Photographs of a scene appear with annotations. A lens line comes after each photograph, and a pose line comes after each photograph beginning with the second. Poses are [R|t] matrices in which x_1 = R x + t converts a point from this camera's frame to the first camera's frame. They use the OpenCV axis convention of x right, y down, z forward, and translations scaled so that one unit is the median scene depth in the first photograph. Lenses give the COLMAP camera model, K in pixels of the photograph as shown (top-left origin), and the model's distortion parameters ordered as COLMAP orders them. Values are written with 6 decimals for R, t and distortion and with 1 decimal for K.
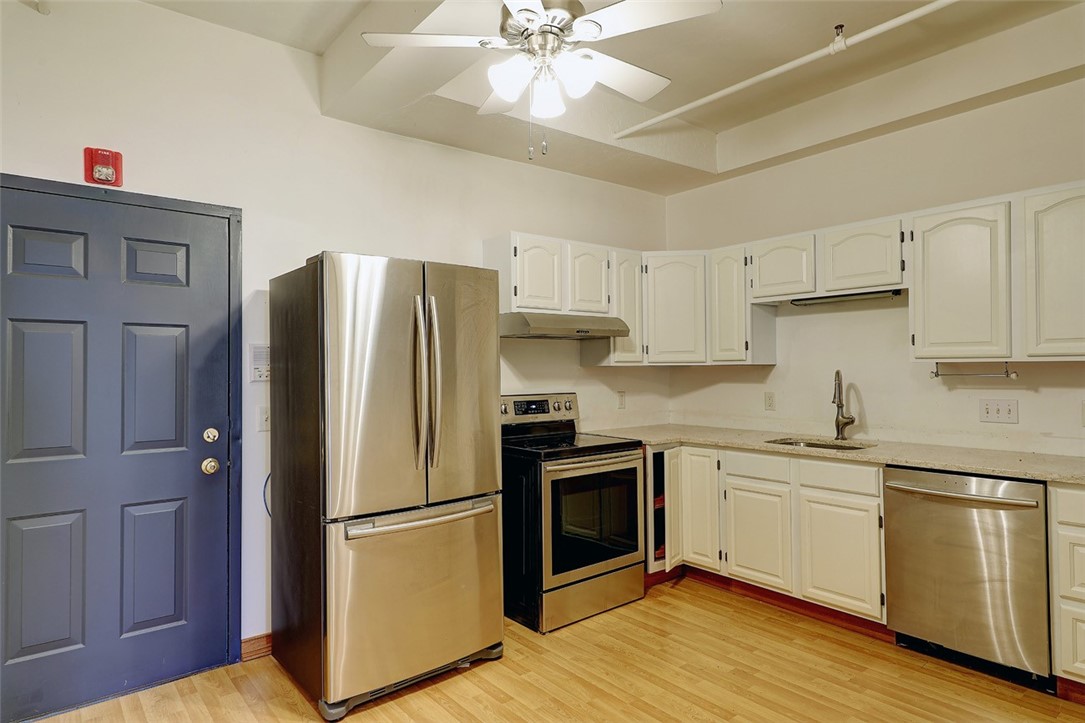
lens RADIAL K [[622.9, 0, 548.7], [0, 622.9, 359.0], [0, 0, 1]] dist [0.006504, -0.003285]
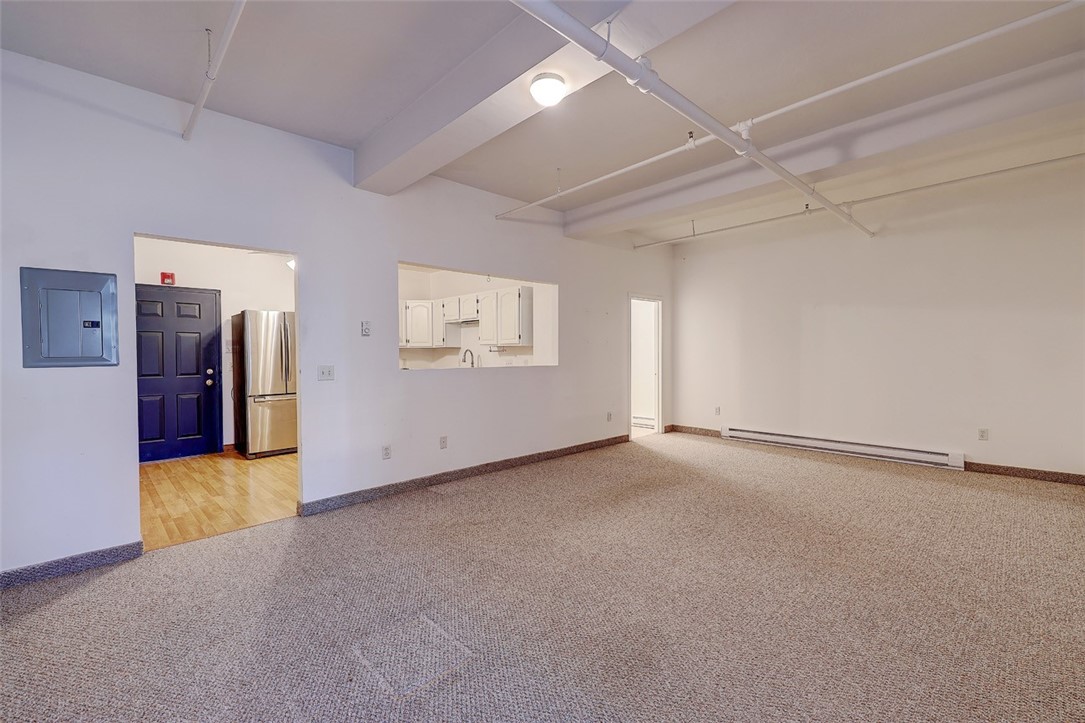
lens RADIAL K [[462.9, 0, 549.2], [0, 462.9, 360.0], [0, 0, 1]] dist [0.001943, -0.000087]
pose [[0.995603, 0.000145, 0.093669, 0.701534], [-0.003109, 0.999499, 0.031496, -0.001025], [-0.093618, -0.031649, 0.995105, -1.089939]]
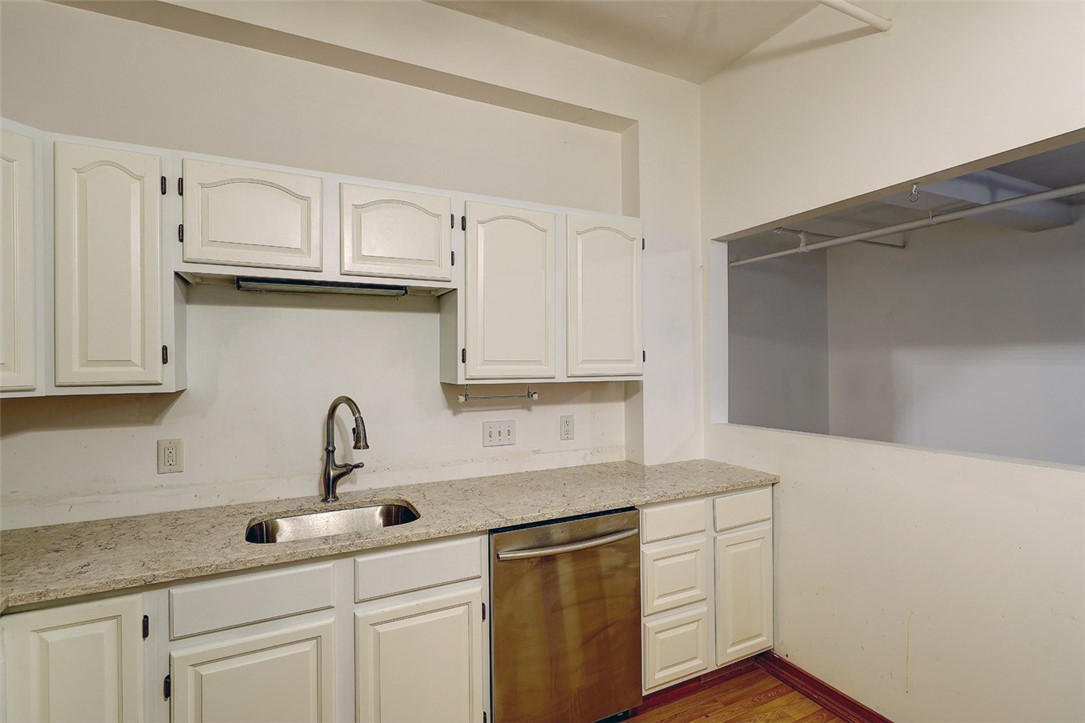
lens RADIAL K [[525.3, 0, 549.0], [0, 525.3, 358.4], [0, 0, 1]] dist [-0.001858, -0.000529]
pose [[0.197811, 0.016561, 0.980100, -0.040861], [-0.007952, 0.999851, -0.015290, -0.017762], [-0.980208, -0.004769, 0.197913, 0.767148]]
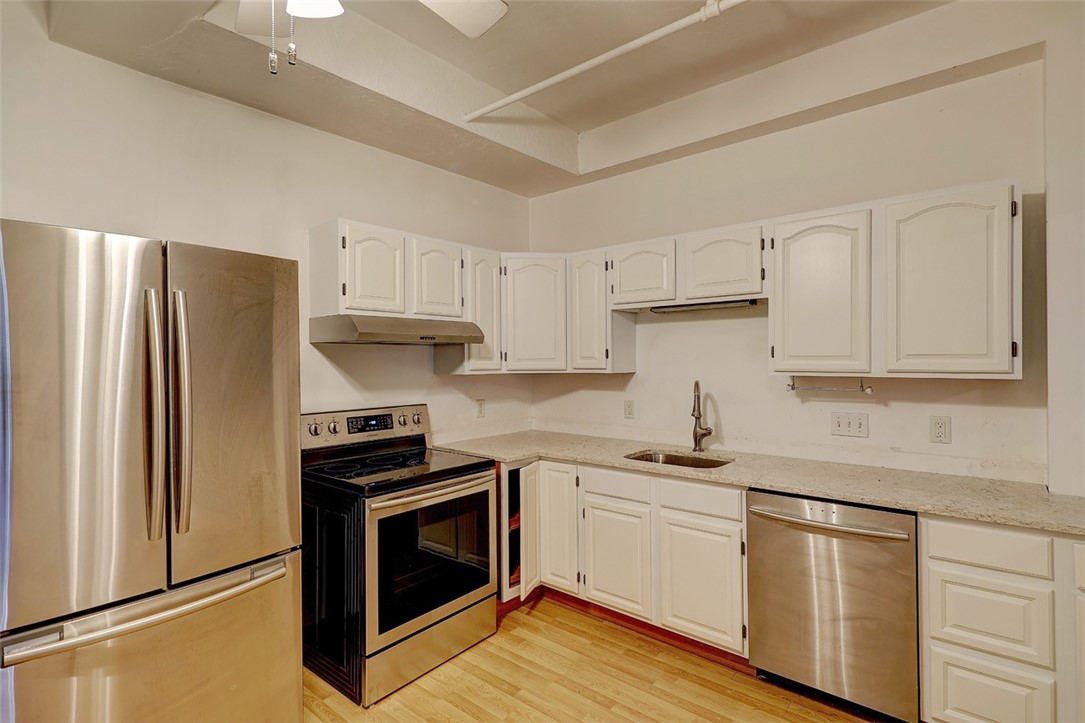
lens RADIAL K [[525.3, 0, 551.2], [0, 525.3, 357.2], [0, 0, 1]] dist [-0.001858, -0.000529]
pose [[0.980332, 0.003316, 0.197327, 0.091284], [-0.005030, 0.999954, 0.008183, -0.027452], [-0.197291, -0.009015, 0.980304, 0.276860]]
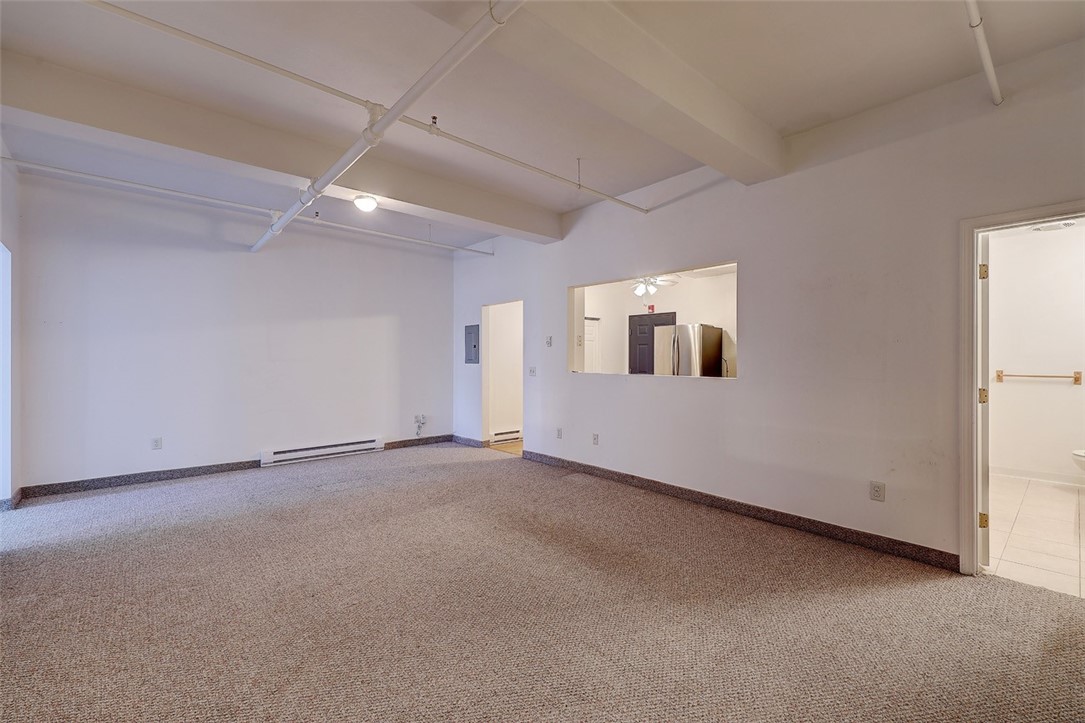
lens RADIAL K [[462.9, 0, 549.9], [0, 462.9, 359.2], [0, 0, 1]] dist [0.001943, -0.000087]
pose [[0.046713, 0.004594, -0.998898, 2.048858], [0.012276, 0.999911, 0.005172, 0.016733], [0.998833, -0.012504, 0.046653, 0.103361]]
